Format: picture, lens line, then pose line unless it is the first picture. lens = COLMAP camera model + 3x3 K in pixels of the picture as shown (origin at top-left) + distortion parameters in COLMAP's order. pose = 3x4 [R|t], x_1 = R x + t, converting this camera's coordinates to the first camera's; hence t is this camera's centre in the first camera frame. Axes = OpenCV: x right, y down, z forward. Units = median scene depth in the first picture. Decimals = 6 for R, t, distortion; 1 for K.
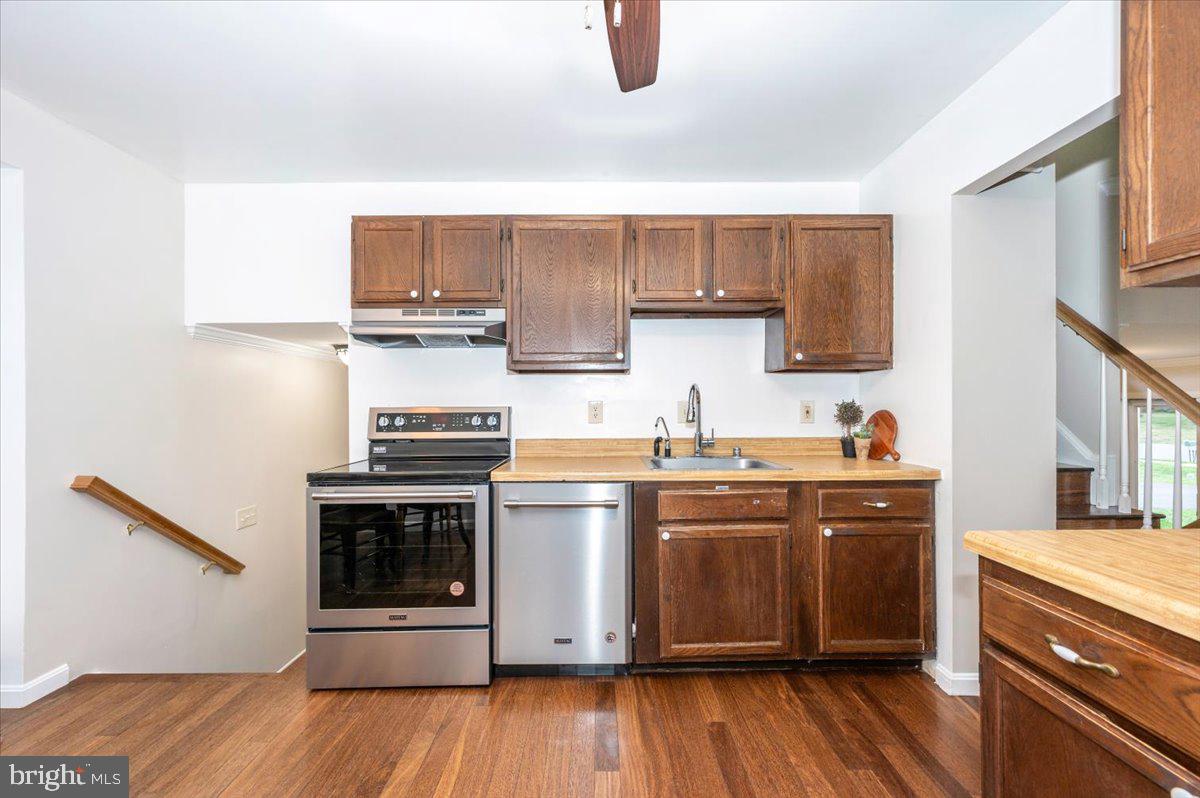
lens RADIAL K [[478.9, 0, 596.5], [0, 478.9, 405.5], [0, 0, 1]] dist [0.004624, -0.000323]
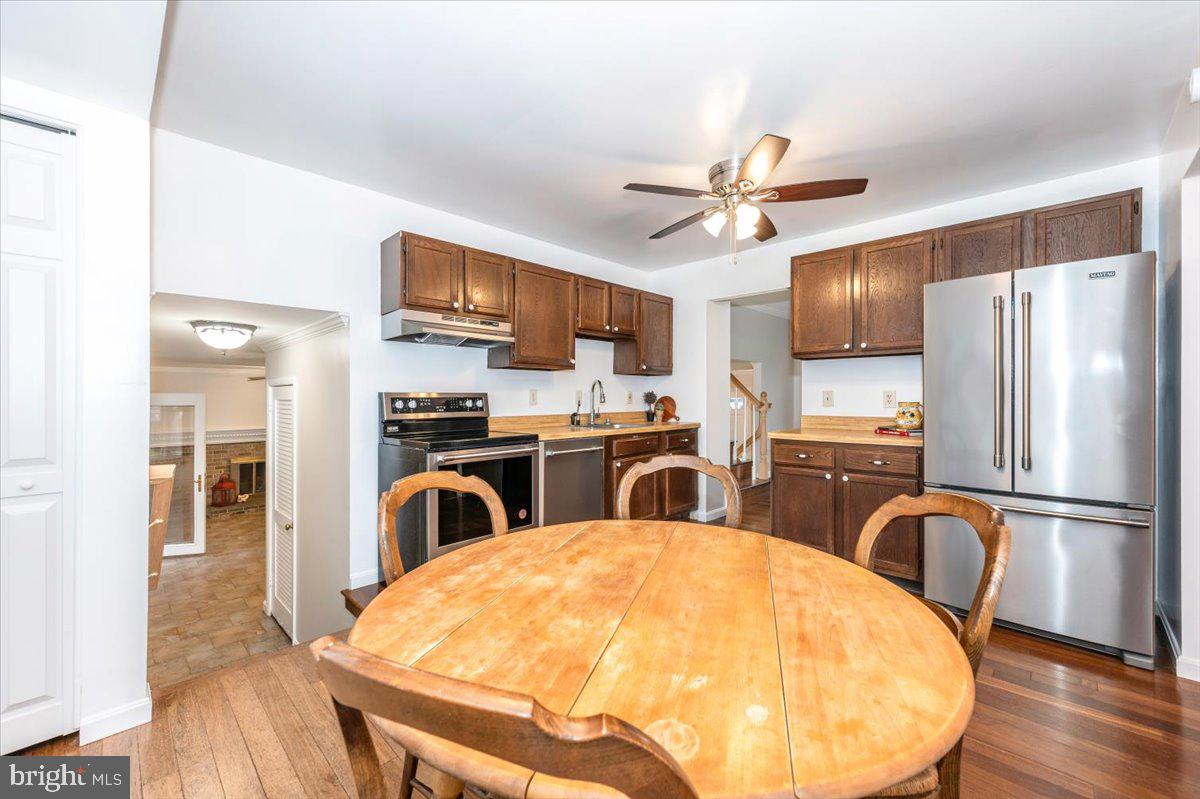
lens RADIAL K [[478.9, 0, 603.1], [0, 478.9, 400.8], [0, 0, 1]] dist [0.004624, -0.000323]
pose [[0.699128, -0.003590, 0.714987, -1.018248], [0.001038, 0.999991, 0.004006, 0.021863], [-0.714996, -0.002059, 0.699126, -0.187660]]
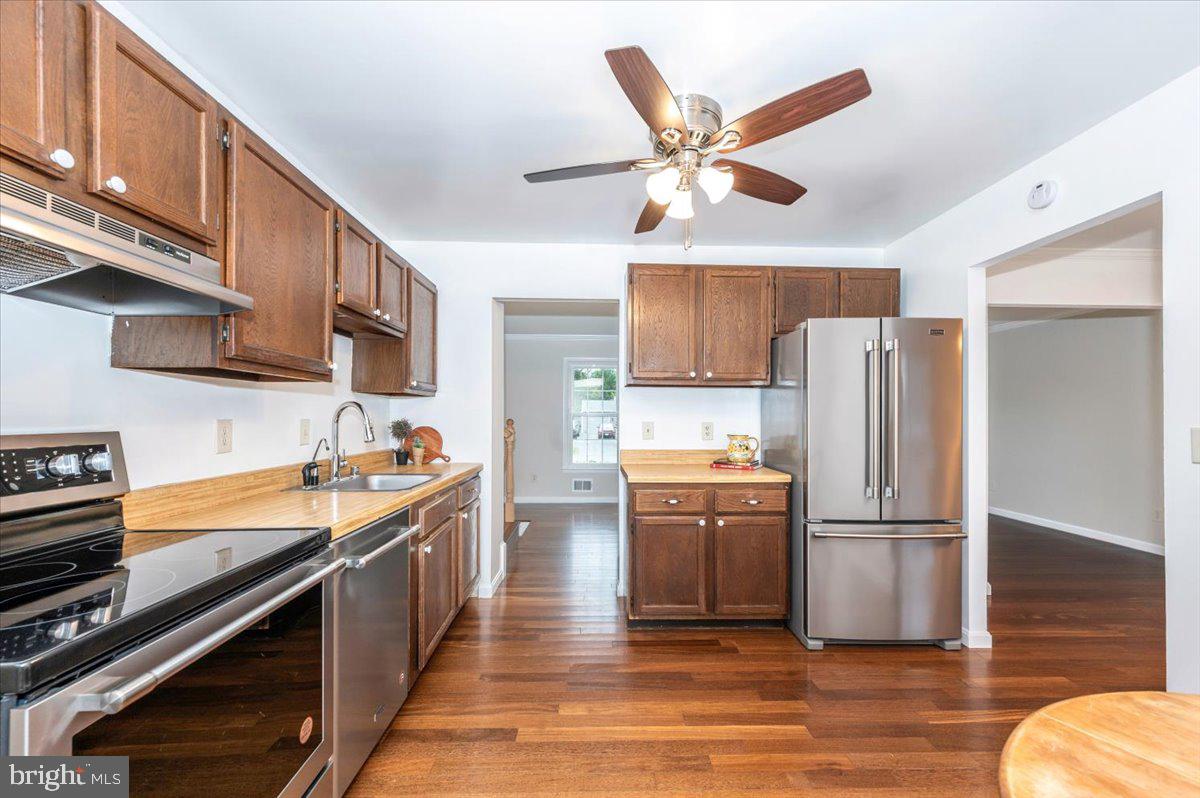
lens RADIAL K [[478.9, 0, 602.1], [0, 478.9, 418.0], [0, 0, 1]] dist [0.004624, -0.000323]
pose [[-0.015595, 0.001291, 0.999878, -0.787146], [-0.001115, 0.999999, -0.001309, -0.013381], [-0.999878, -0.001136, -0.015593, 0.546725]]
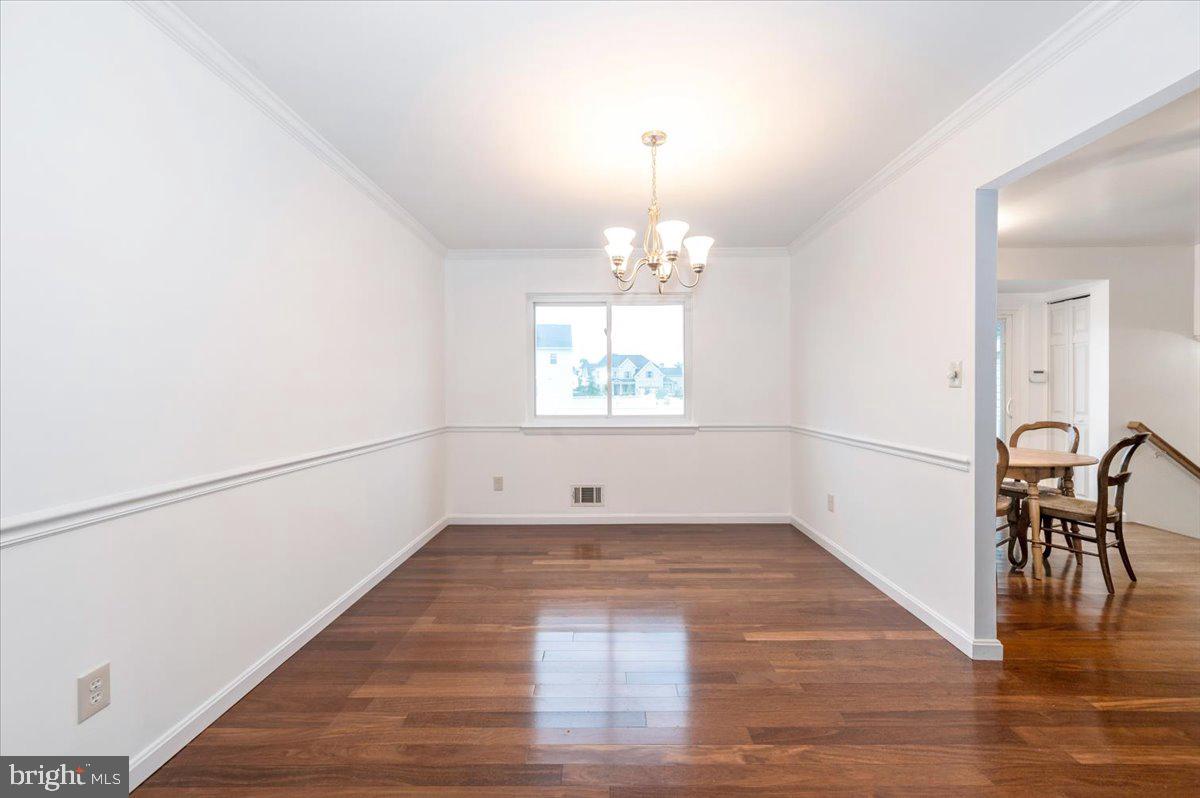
lens RADIAL K [[478.9, 0, 594.3], [0, 478.9, 391.9], [0, 0, 1]] dist [0.004624, -0.000323]
pose [[-0.003638, 0.009398, -0.999949, 0.851076], [-0.000313, 0.999956, 0.009399, 0.004822], [0.999993, 0.000347, -0.003635, -1.114693]]
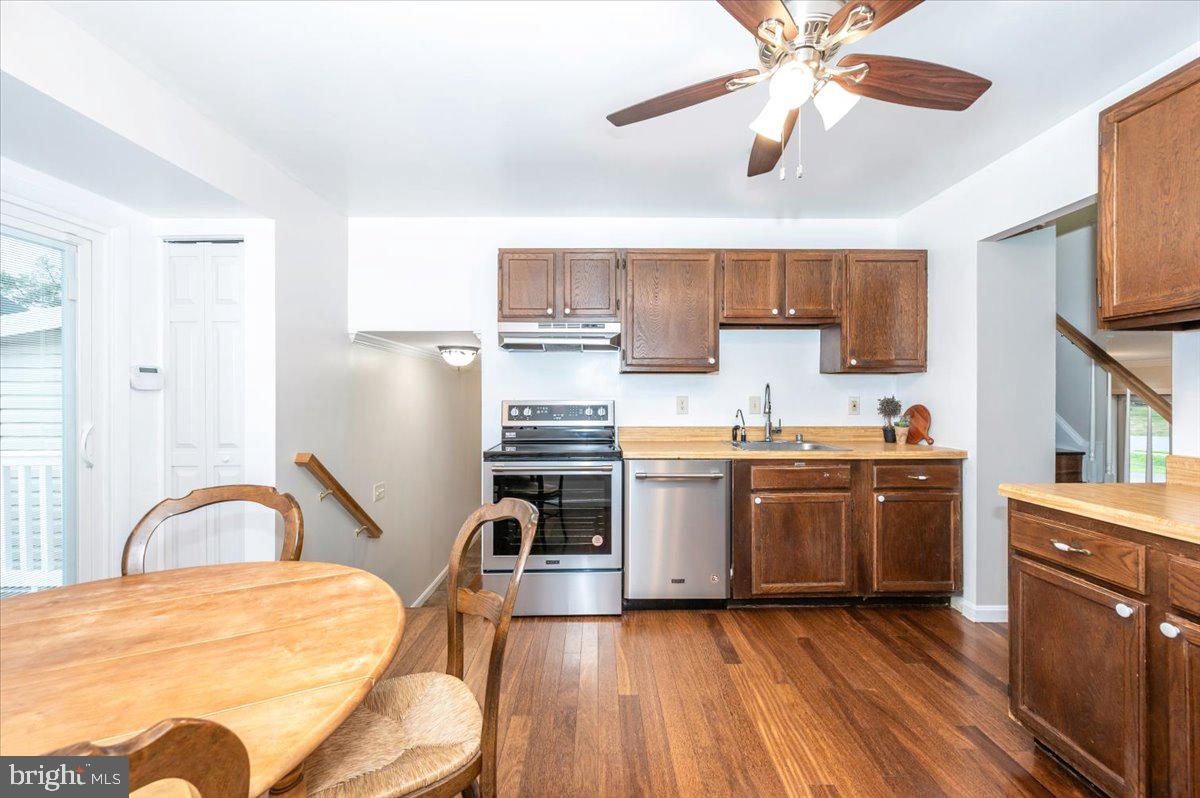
lens RADIAL K [[478.9, 0, 599.8], [0, 478.9, 397.1], [0, 0, 1]] dist [0.004624, -0.000323]
pose [[0.999969, 0.004255, 0.006601, -0.254107], [-0.004263, 0.999990, 0.001099, -0.008128], [-0.006596, -0.001127, 0.999978, -0.260299]]
